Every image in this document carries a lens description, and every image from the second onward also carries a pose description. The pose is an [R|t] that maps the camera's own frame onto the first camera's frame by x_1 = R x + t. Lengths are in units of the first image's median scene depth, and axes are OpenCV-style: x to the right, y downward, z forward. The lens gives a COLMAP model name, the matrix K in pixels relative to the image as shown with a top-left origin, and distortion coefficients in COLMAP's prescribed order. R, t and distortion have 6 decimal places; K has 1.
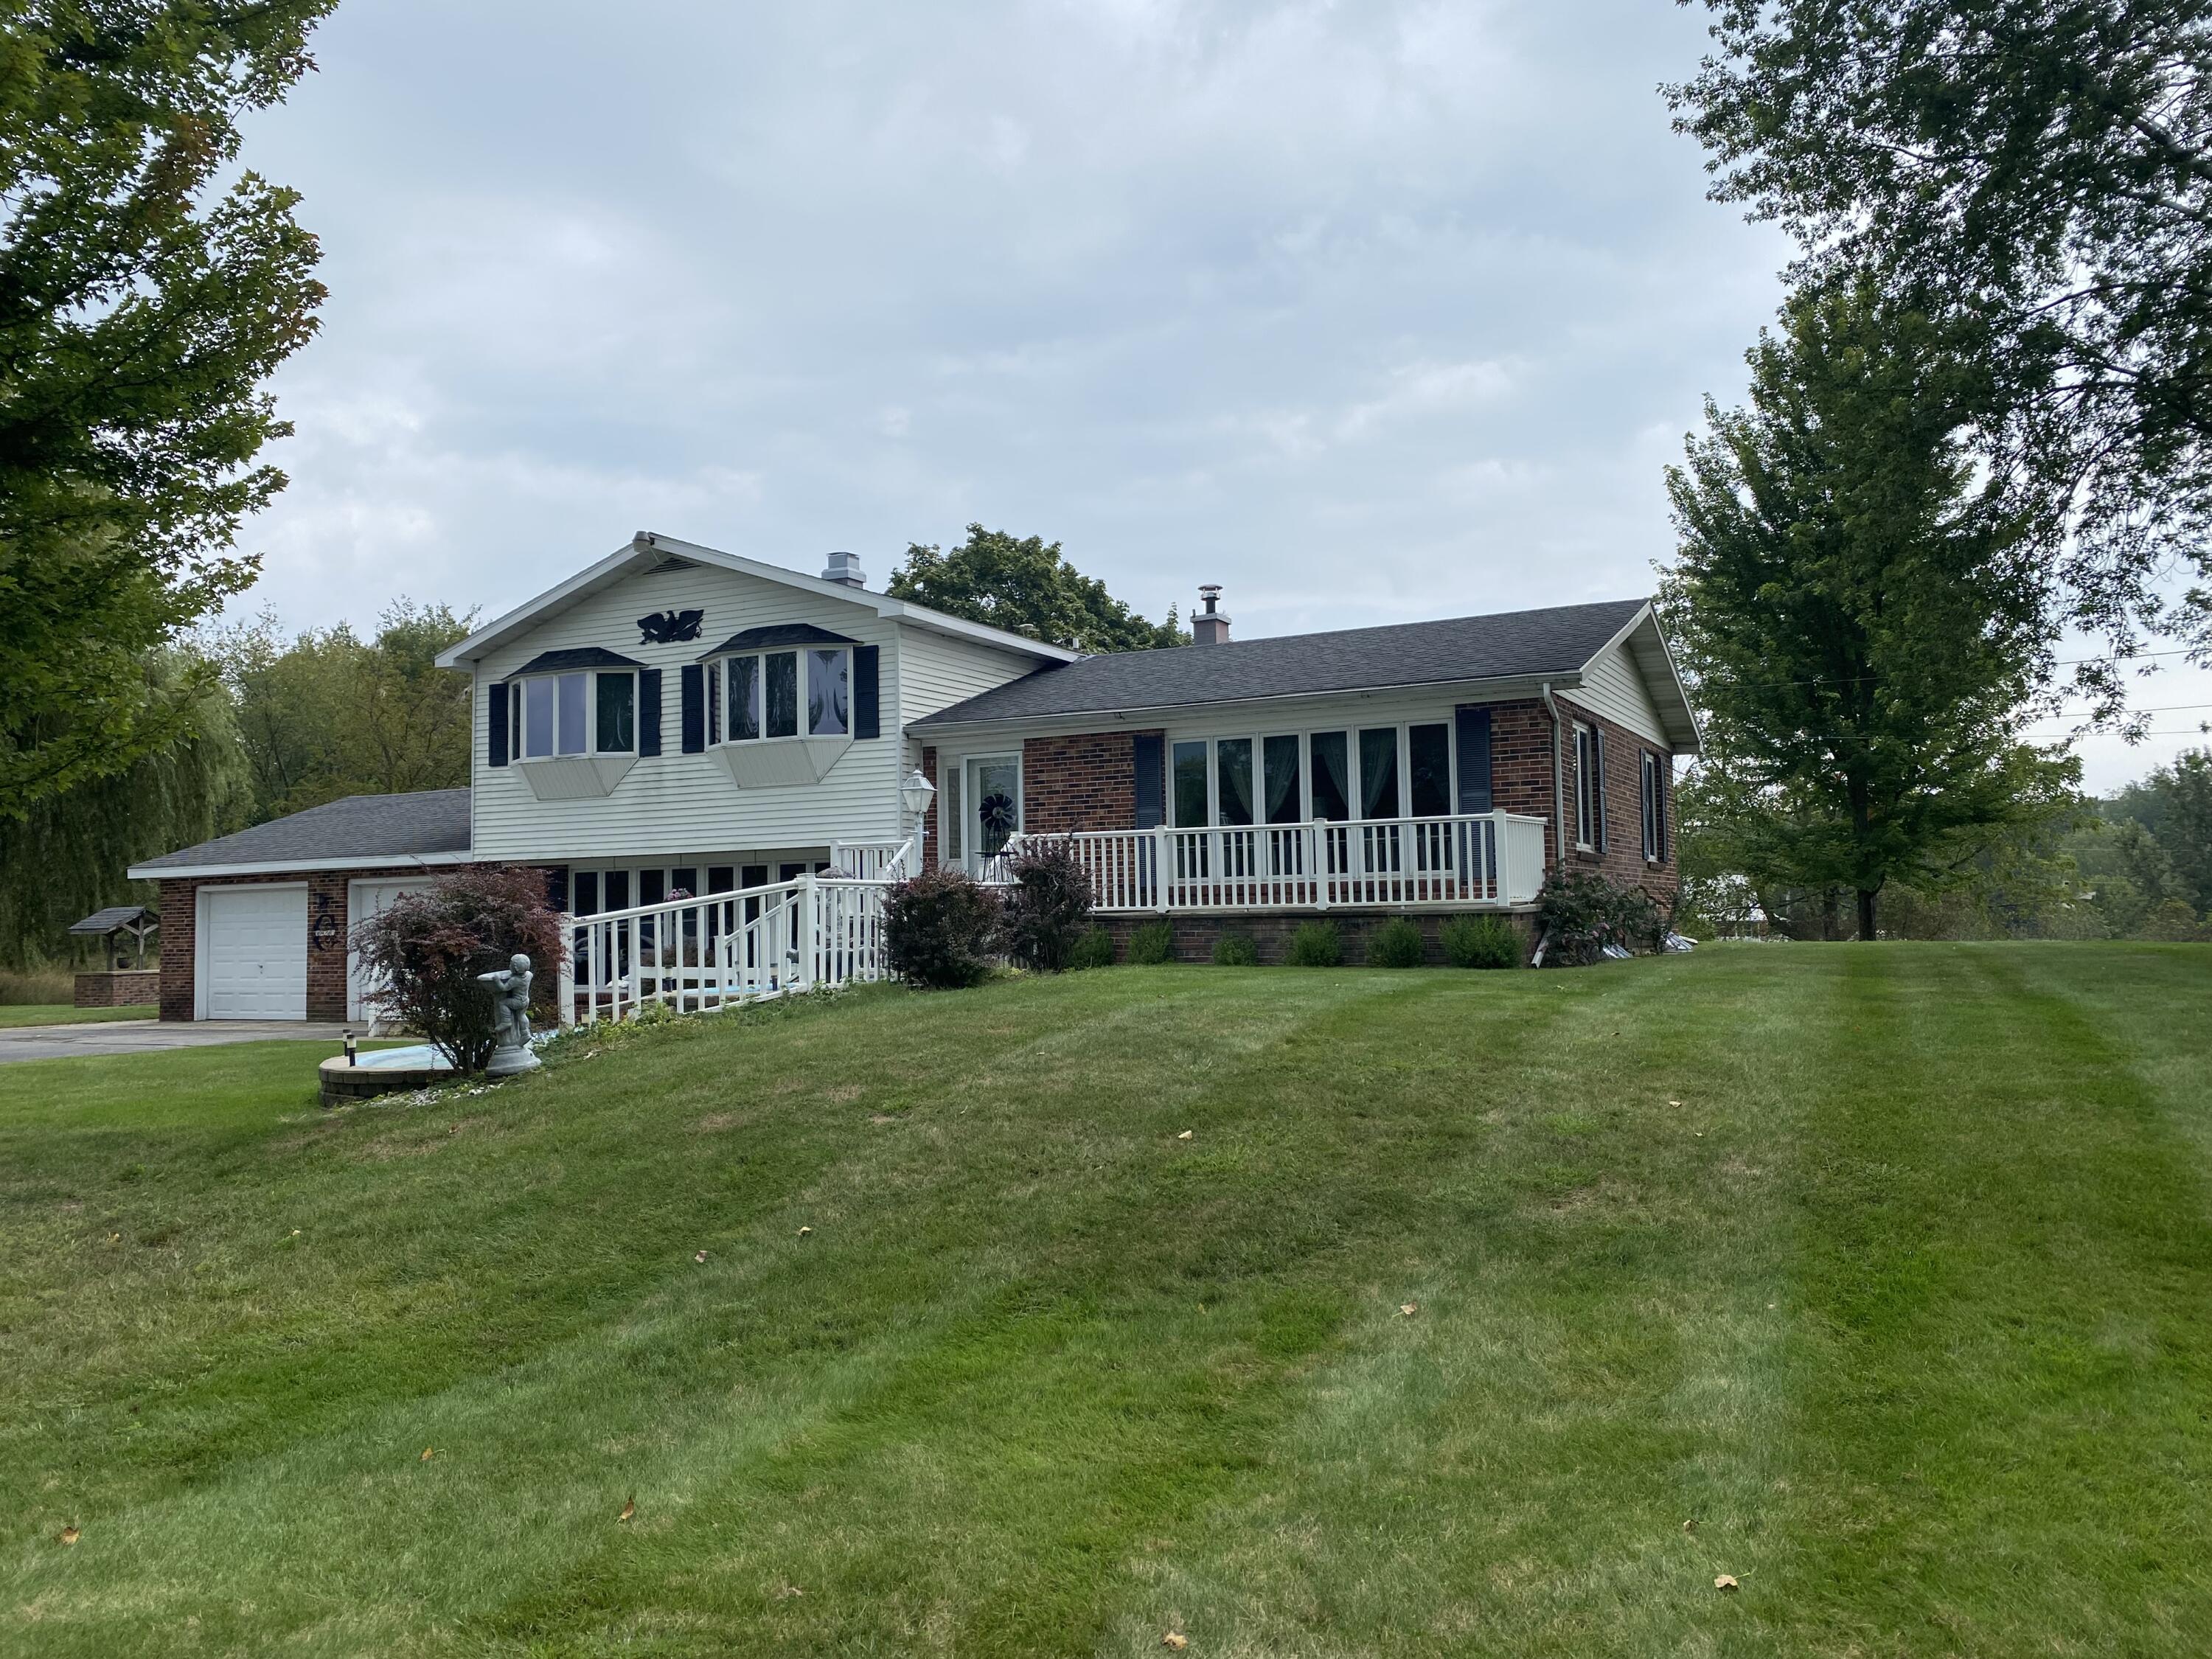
lens RADIAL K [[1685.6, 0, 1106.0], [0, 1685.6, 829.5], [0, 0, 1]] dist [0.067680, -0.000453]
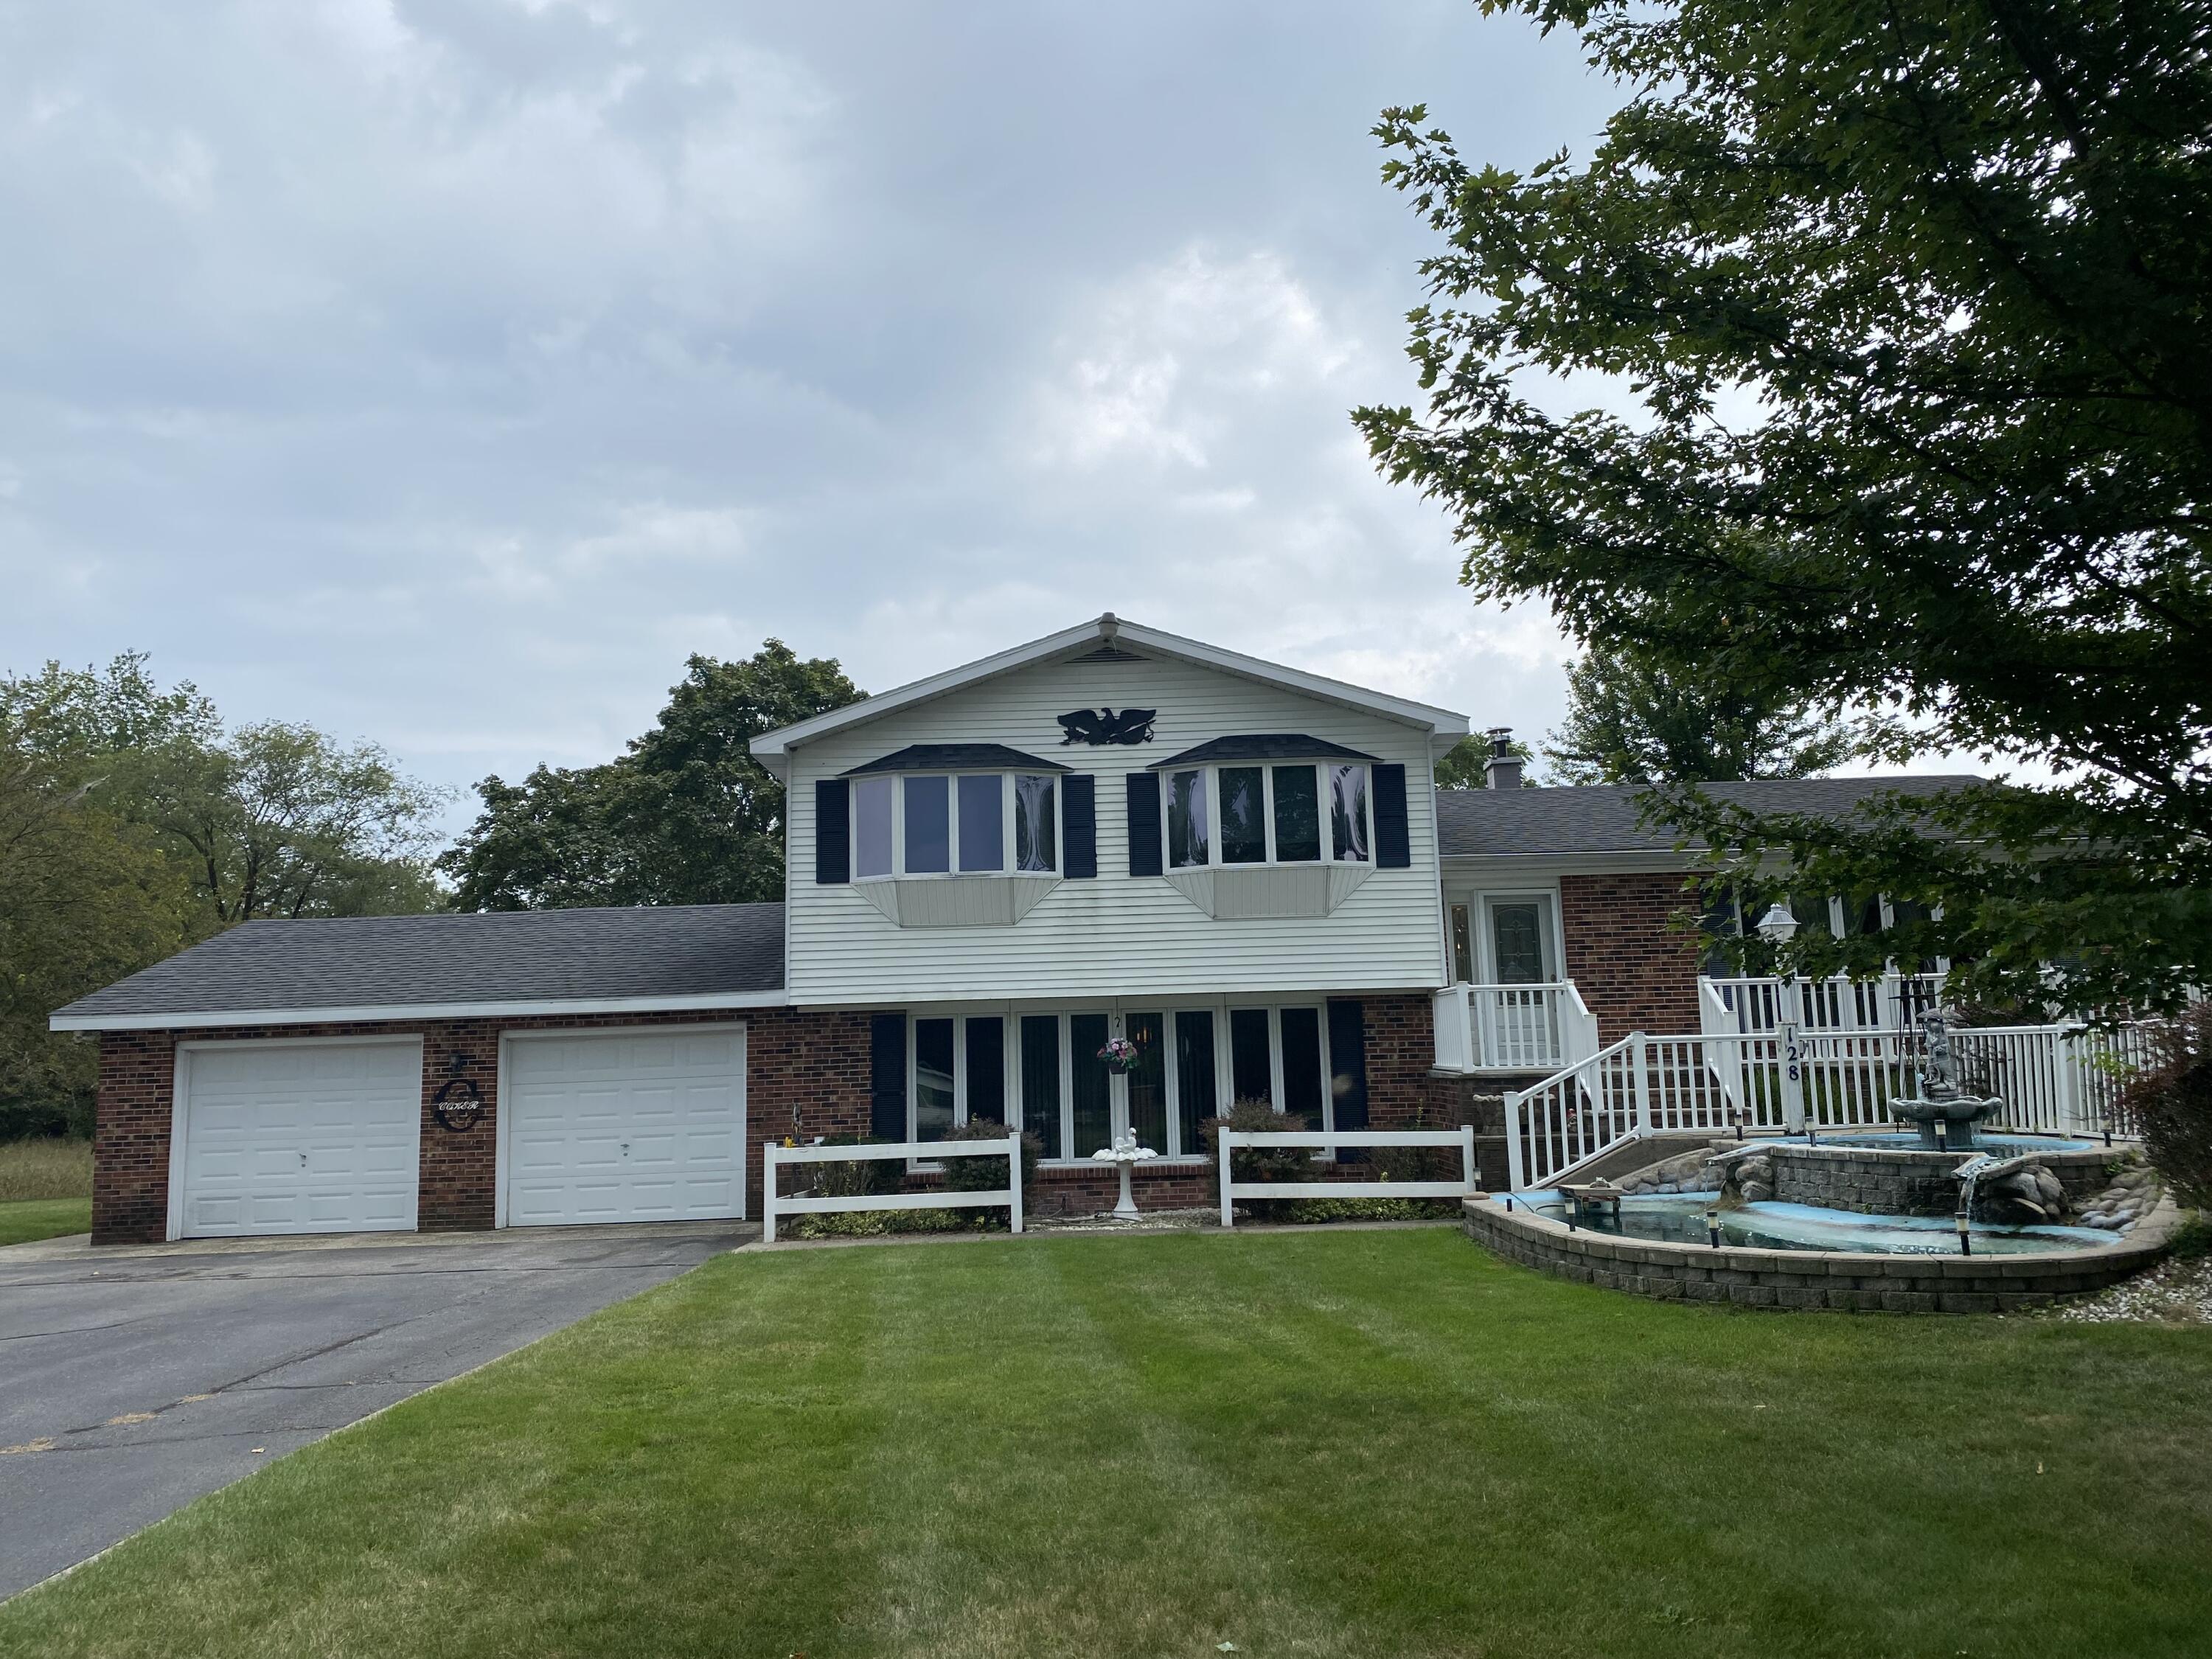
lens RADIAL K [[1900.6, 0, 1106.0], [0, 1900.6, 829.5], [0, 0, 1]] dist [0.301562, -0.603299]
pose [[0.896671, 0.059366, 0.438699, -0.666514], [-0.012916, 0.994054, -0.108119, 0.034883], [-0.442509, 0.091281, 0.892106, 0.149110]]
